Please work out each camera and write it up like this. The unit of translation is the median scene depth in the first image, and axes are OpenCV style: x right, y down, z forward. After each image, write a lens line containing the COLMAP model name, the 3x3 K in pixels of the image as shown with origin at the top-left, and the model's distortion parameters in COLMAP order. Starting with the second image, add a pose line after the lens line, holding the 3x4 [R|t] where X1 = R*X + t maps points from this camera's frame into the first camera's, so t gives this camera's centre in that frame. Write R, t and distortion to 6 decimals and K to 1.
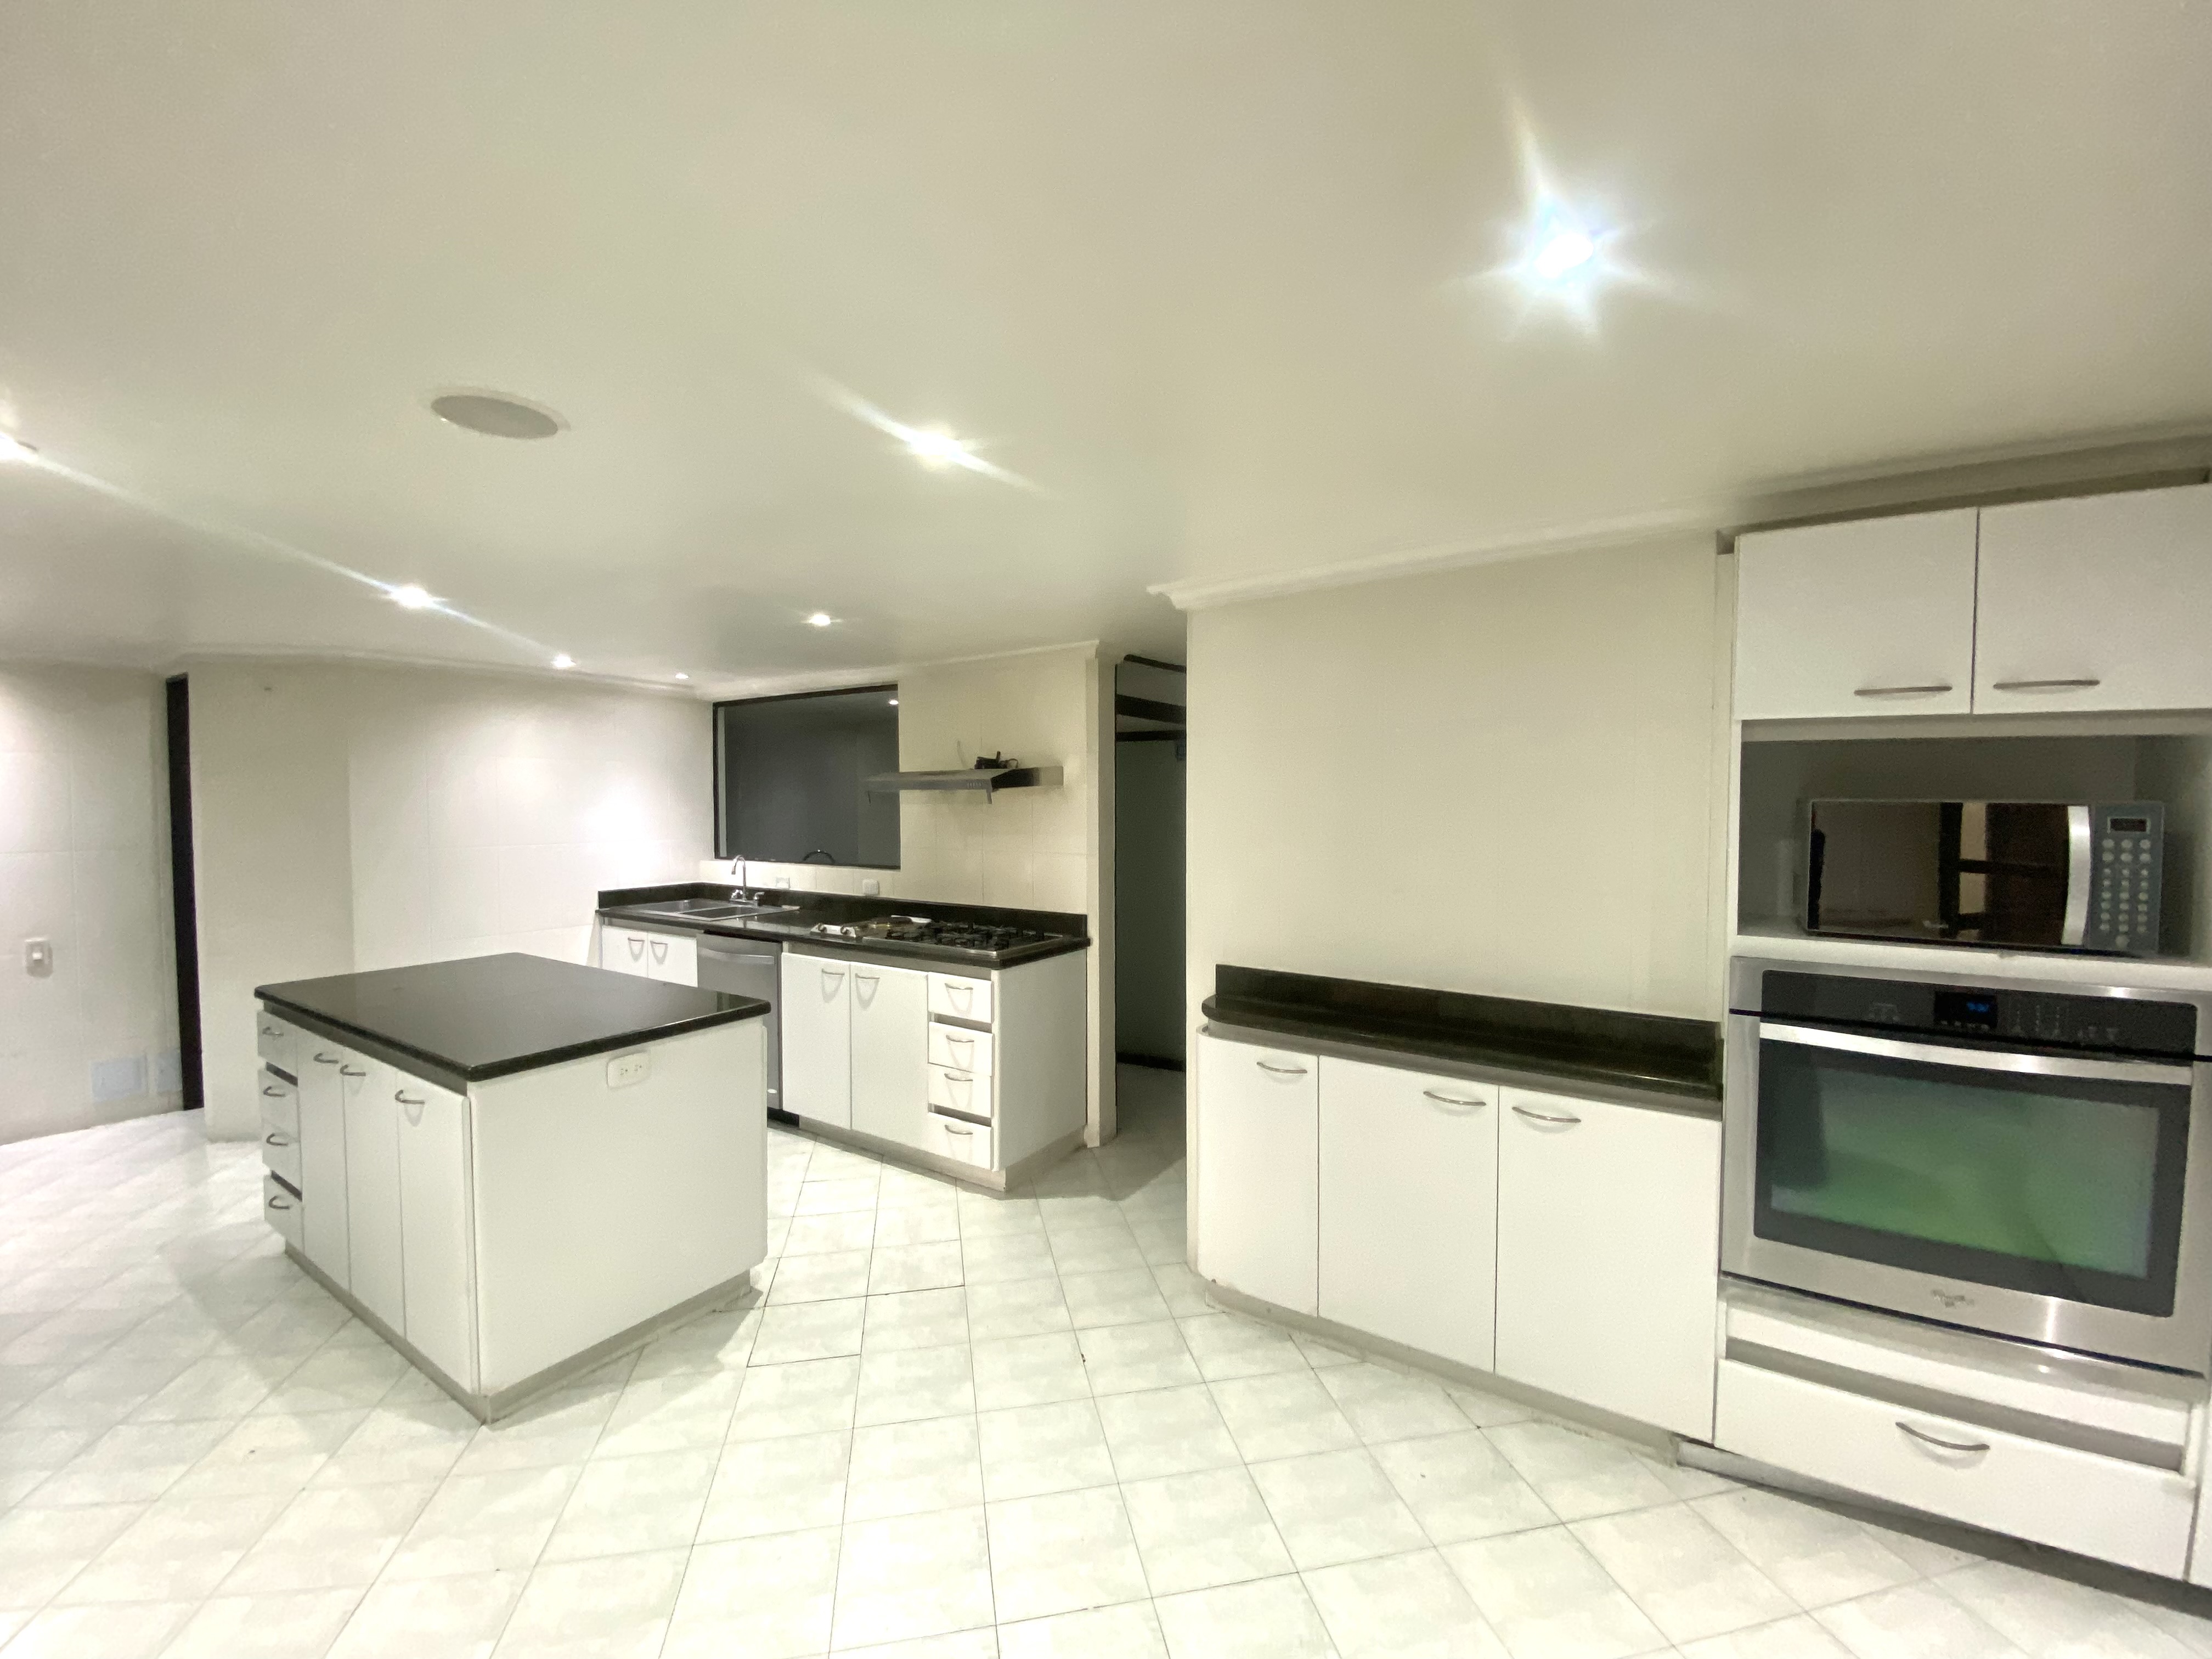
lens RADIAL K [[877.1, 0, 1118.7], [0, 877.1, 823.3], [0, 0, 1]] dist [0.068672, -0.000006]
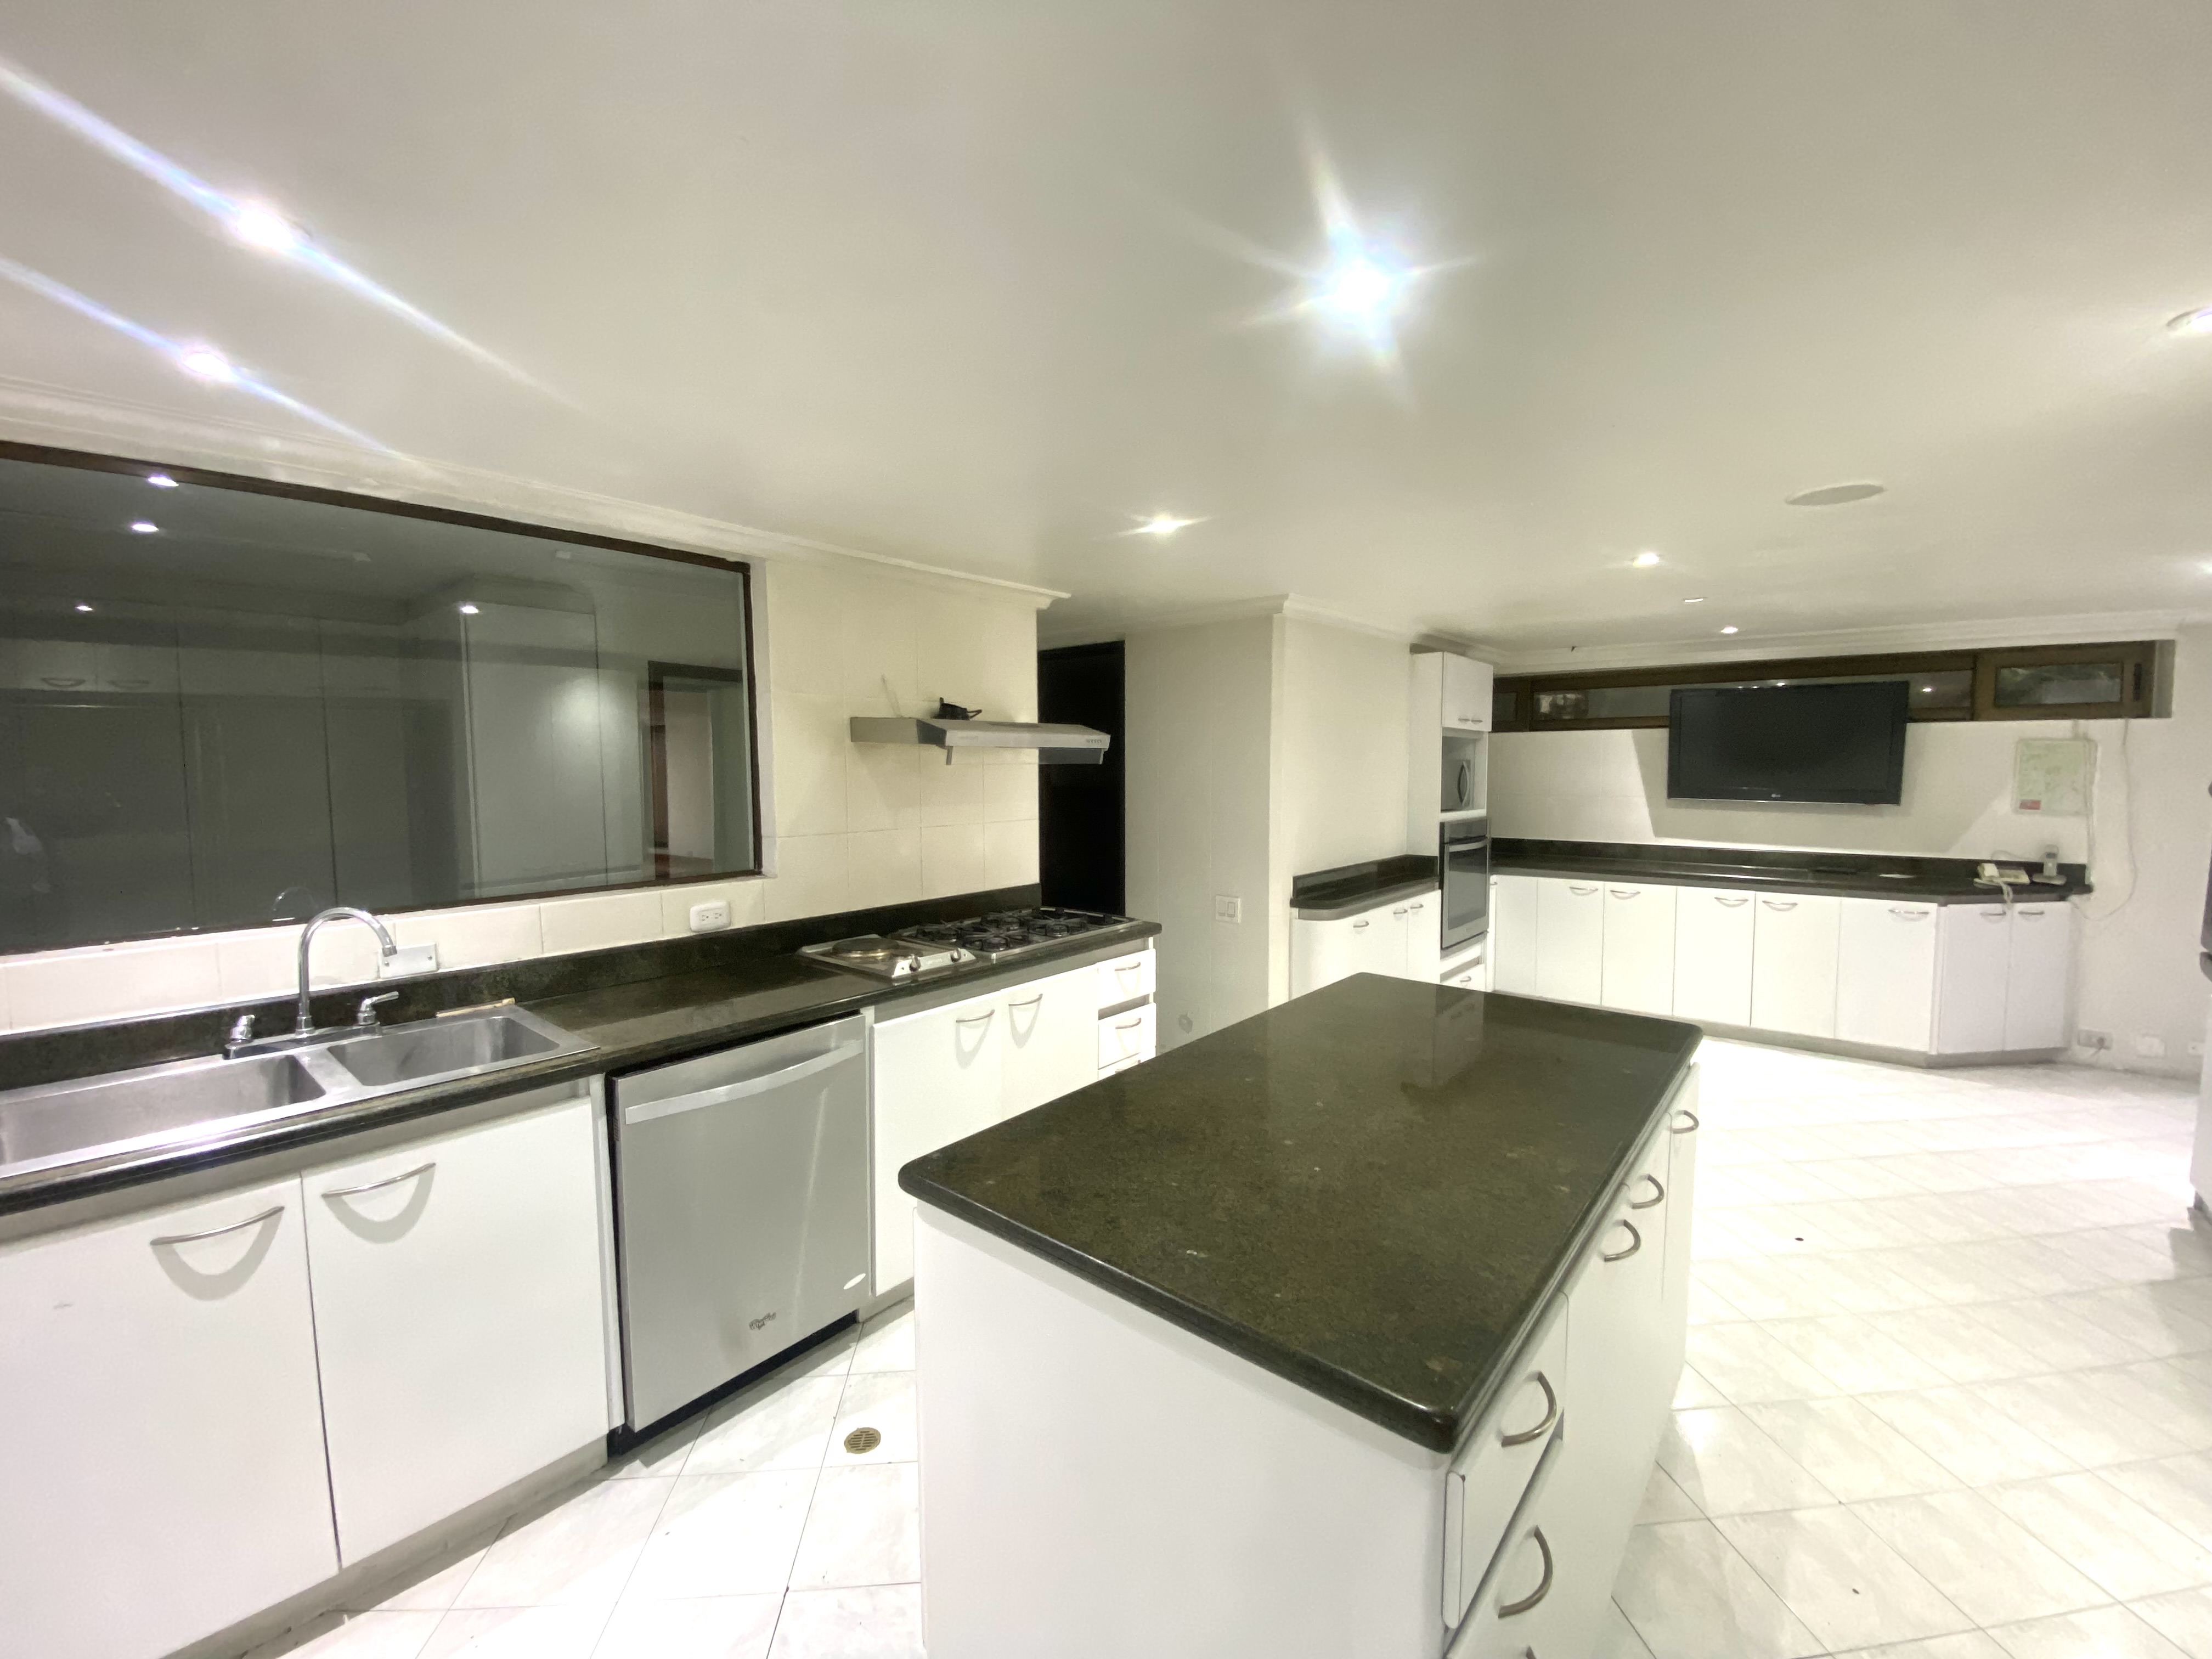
lens RADIAL K [[877.1, 0, 1118.7], [0, 877.1, 823.3], [0, 0, 1]] dist [0.068672, -0.000006]
pose [[0.116246, -0.041786, 0.992341, -1.192258], [0.047117, 0.998222, 0.036514, 0.012579], [-0.992102, 0.042511, 0.118008, 1.031214]]
